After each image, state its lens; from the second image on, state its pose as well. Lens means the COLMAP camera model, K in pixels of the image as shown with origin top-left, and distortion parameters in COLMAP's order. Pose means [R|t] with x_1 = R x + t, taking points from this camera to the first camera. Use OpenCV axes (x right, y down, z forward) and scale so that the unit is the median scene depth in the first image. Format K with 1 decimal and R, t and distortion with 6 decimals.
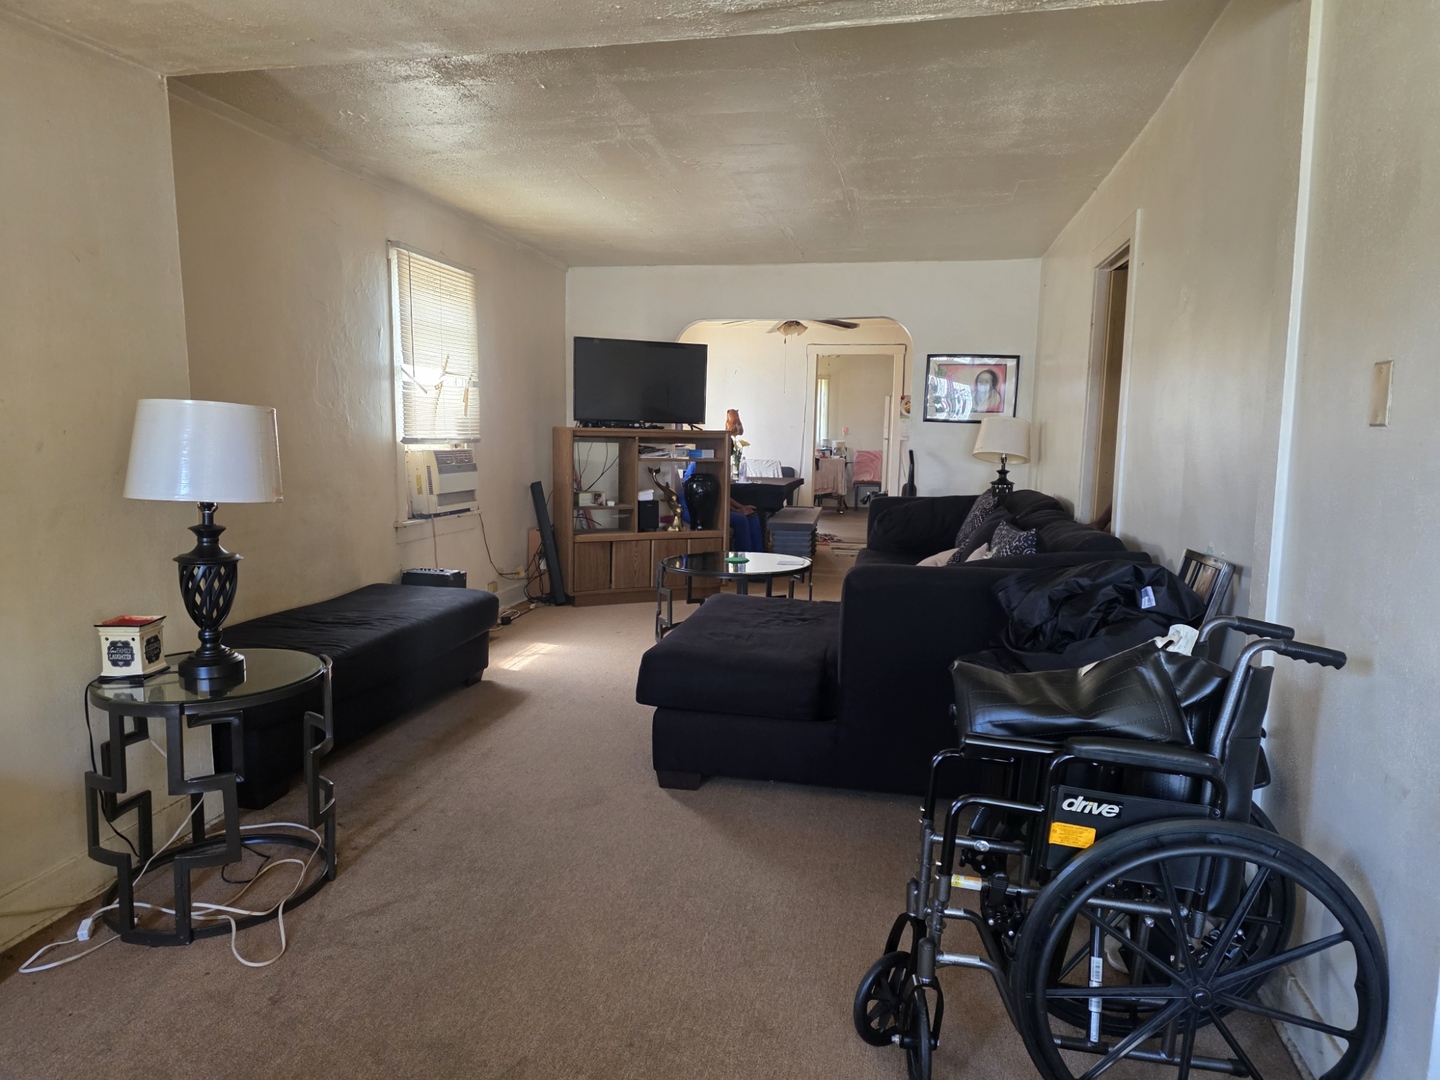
lens RADIAL K [[996.1, 0, 714.0], [0, 996.1, 546.4], [0, 0, 1]] dist [0.085472, -0.017027]
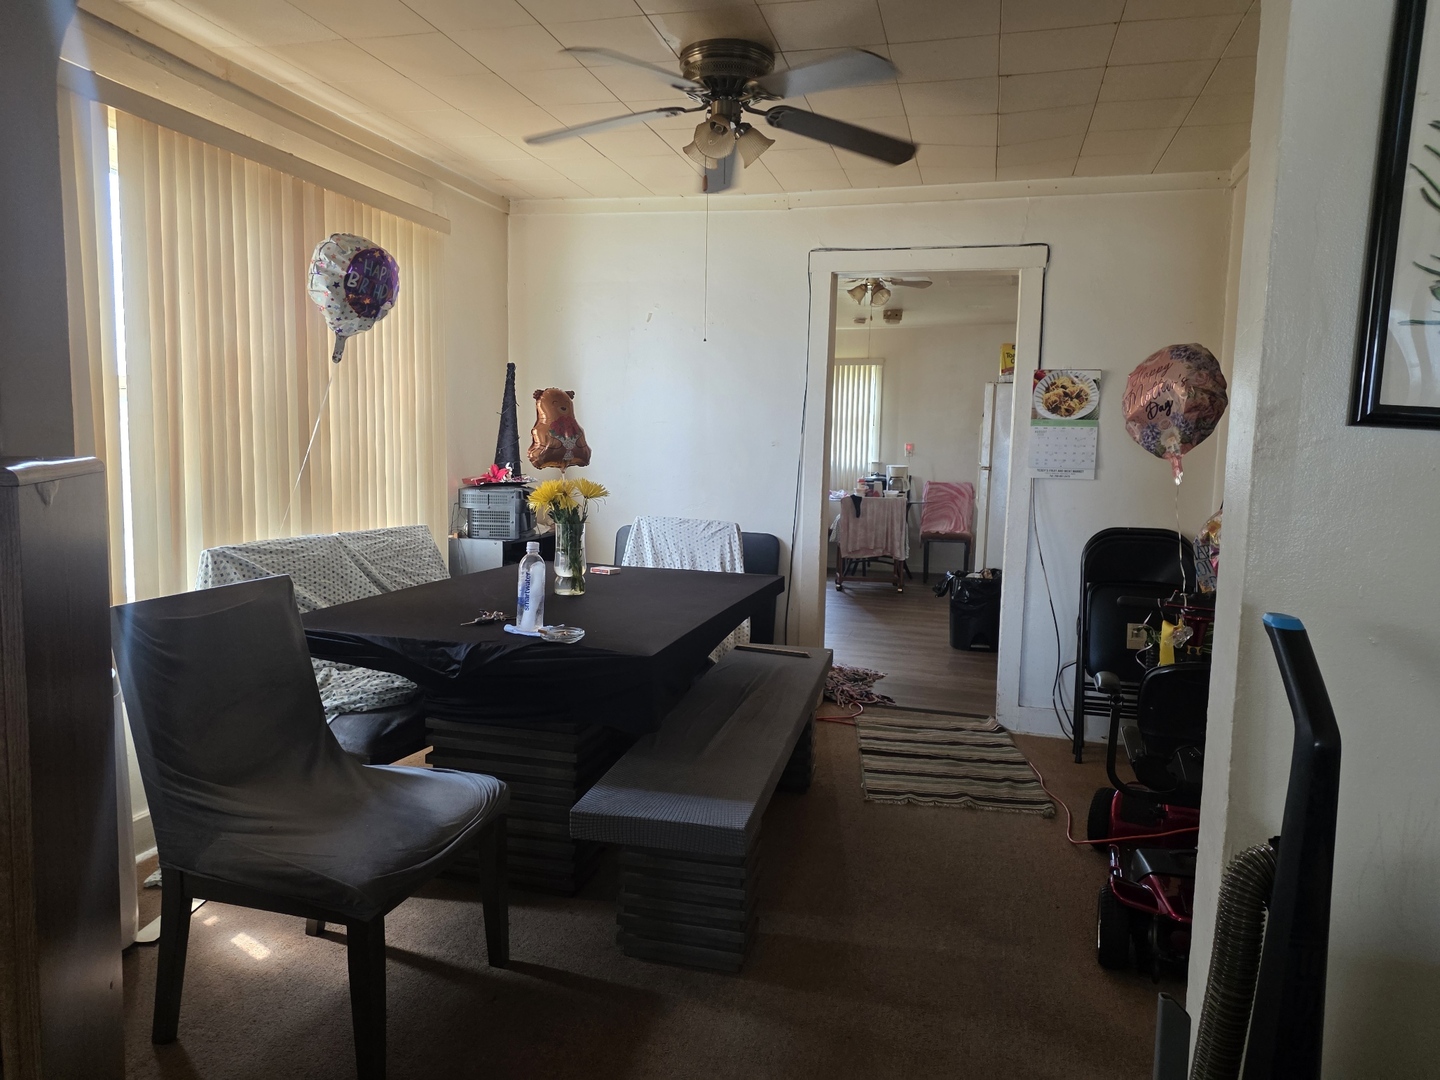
lens RADIAL K [[996.1, 0, 719.3], [0, 996.1, 542.4], [0, 0, 1]] dist [0.085472, -0.017027]
pose [[0.997883, 0.015839, -0.063082, 0.059744], [-0.016918, 0.999719, -0.016607, -0.050330], [0.062802, 0.017639, 0.997870, 0.415167]]
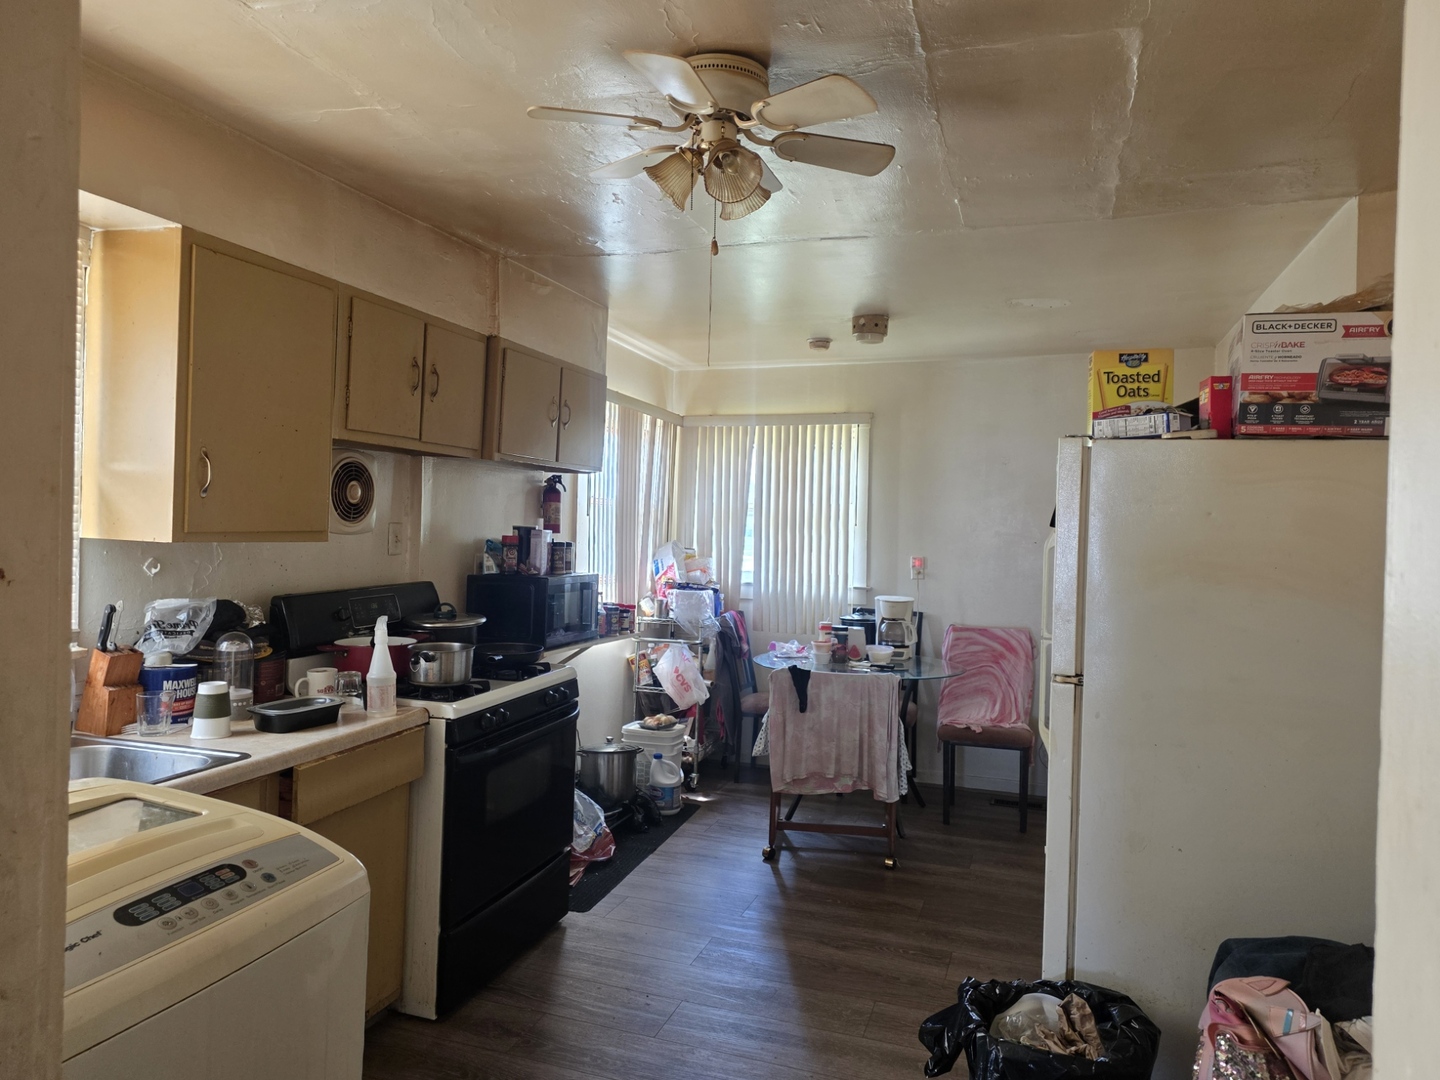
lens RADIAL K [[996.1, 0, 721.0], [0, 996.1, 525.5], [0, 0, 1]] dist [0.085472, -0.017027]
pose [[0.992926, 0.010826, -0.118239, 0.113066], [-0.024017, 0.993562, -0.110715, -0.096969], [0.116279, 0.112772, 0.986794, 0.696608]]
